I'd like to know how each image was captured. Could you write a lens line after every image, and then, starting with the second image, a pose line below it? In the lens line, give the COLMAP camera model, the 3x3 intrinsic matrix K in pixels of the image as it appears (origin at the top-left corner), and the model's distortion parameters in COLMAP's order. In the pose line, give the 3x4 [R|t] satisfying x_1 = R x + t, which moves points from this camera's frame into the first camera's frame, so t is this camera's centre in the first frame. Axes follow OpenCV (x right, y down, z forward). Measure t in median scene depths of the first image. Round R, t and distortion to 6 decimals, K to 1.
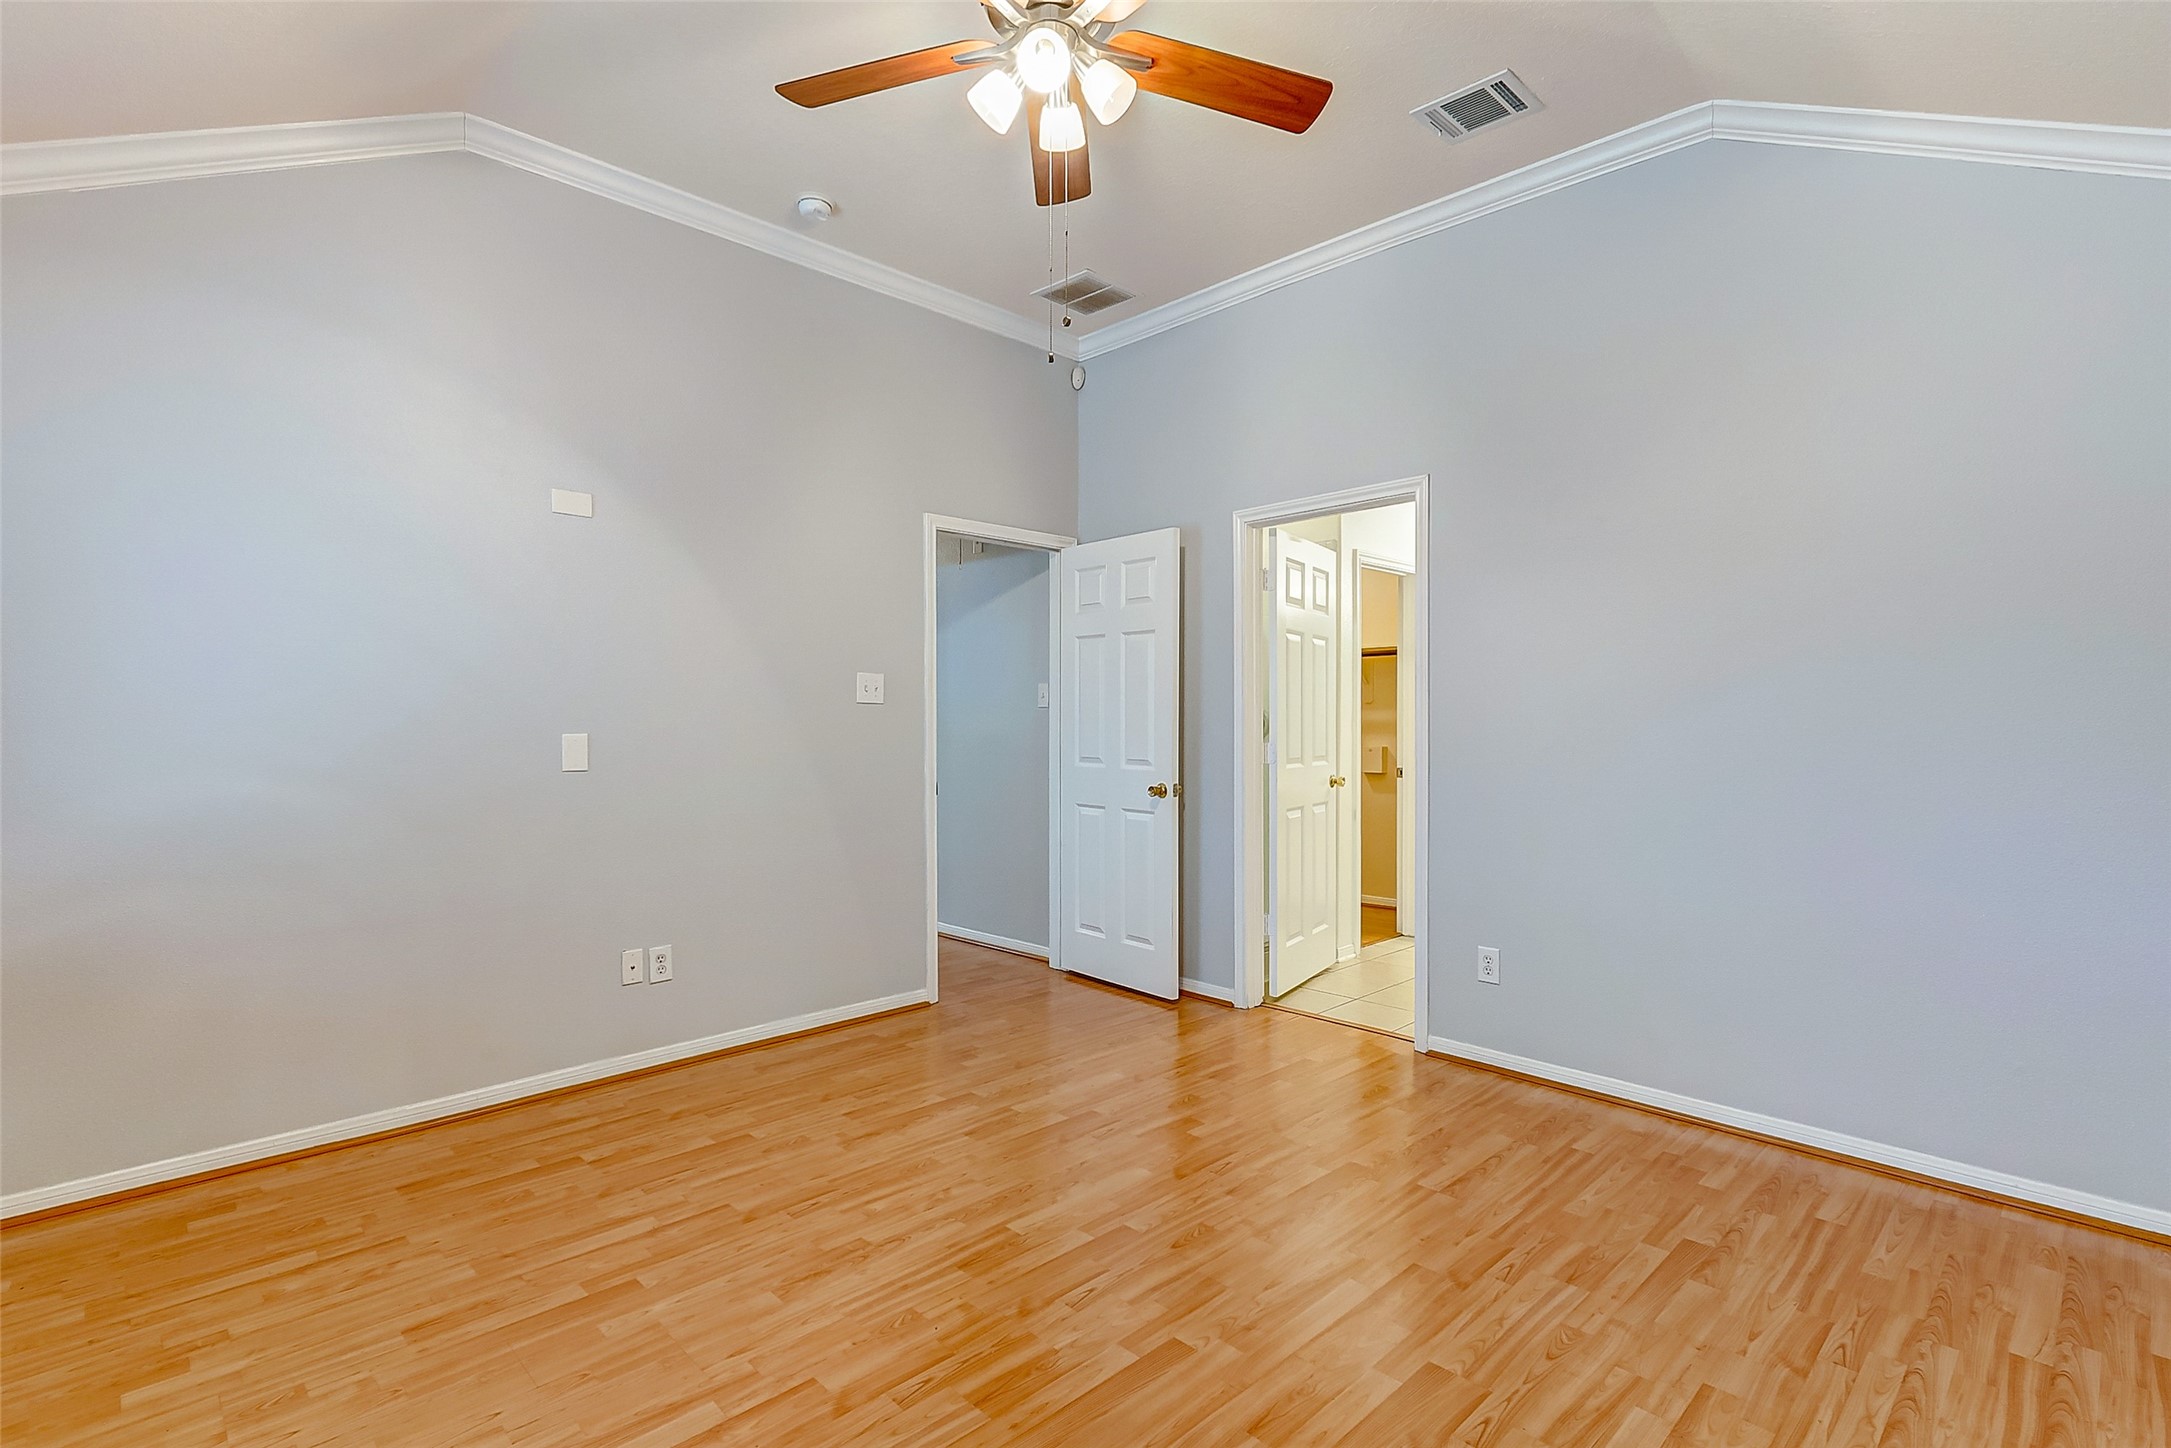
lens RADIAL K [[1028.2, 0, 1085.9], [0, 1028.2, 730.2], [0, 0, 1]] dist [0.019761, 0.000019]
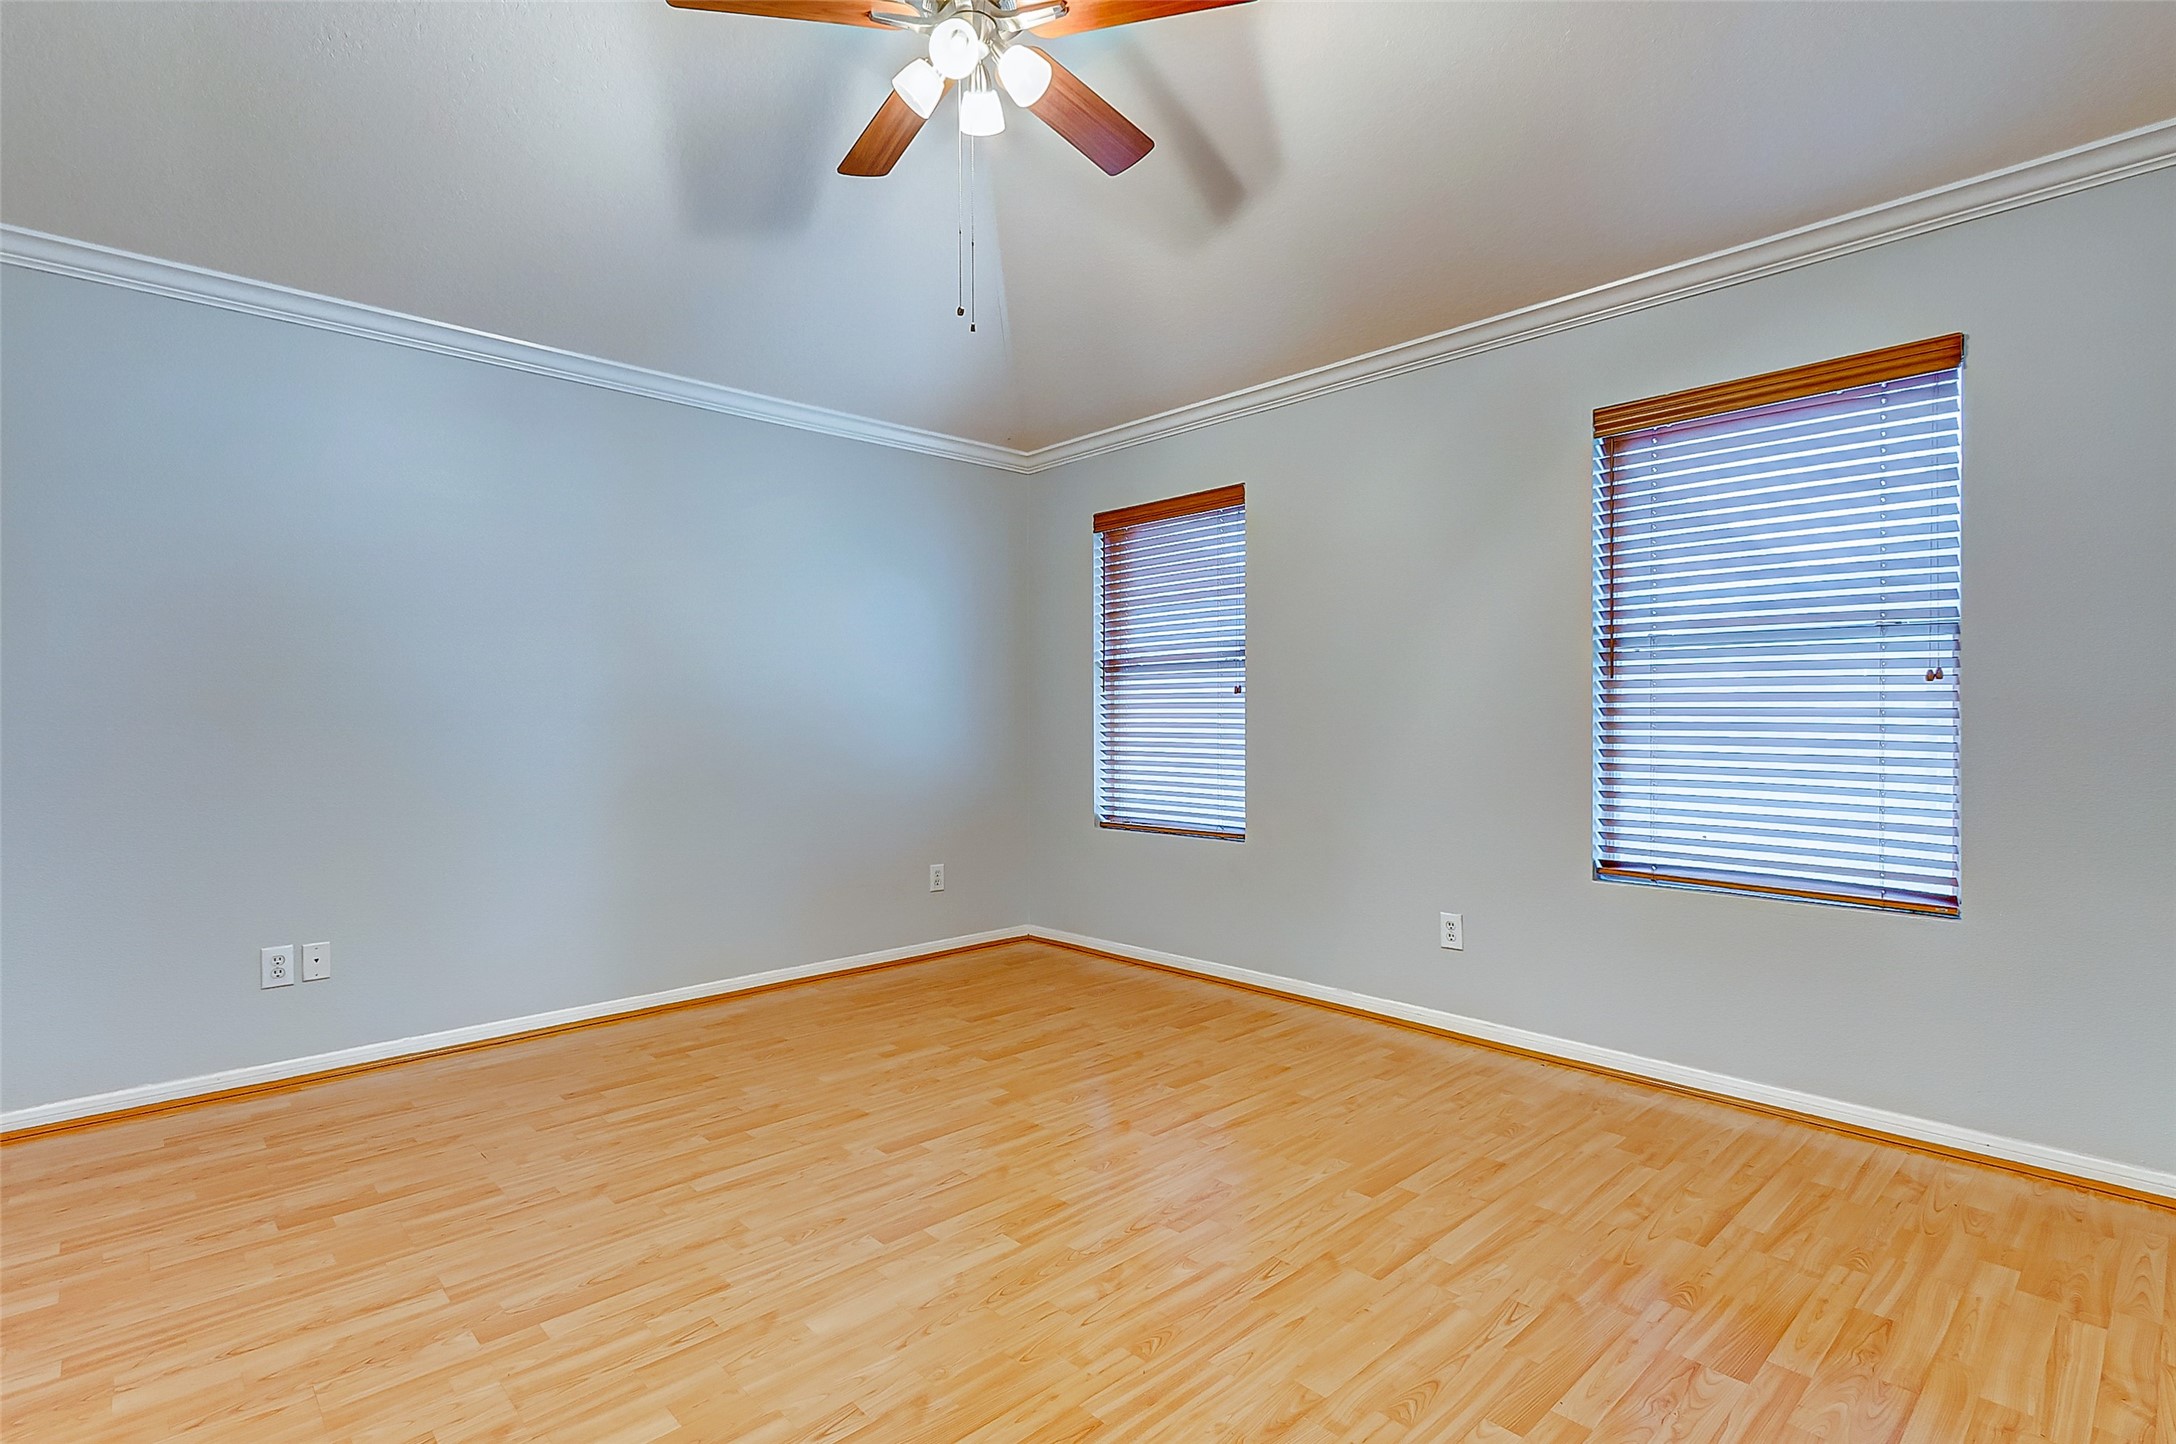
lens RADIAL K [[1030.5, 0, 1079.8], [0, 1030.5, 711.5], [0, 0, 1]] dist [0.019761, 0.000019]
pose [[-0.999962, 0.002530, 0.008386, -0.142363], [0.002530, 0.999997, -0.000049, 0.034374], [-0.008386, -0.000028, -0.999965, 1.961722]]
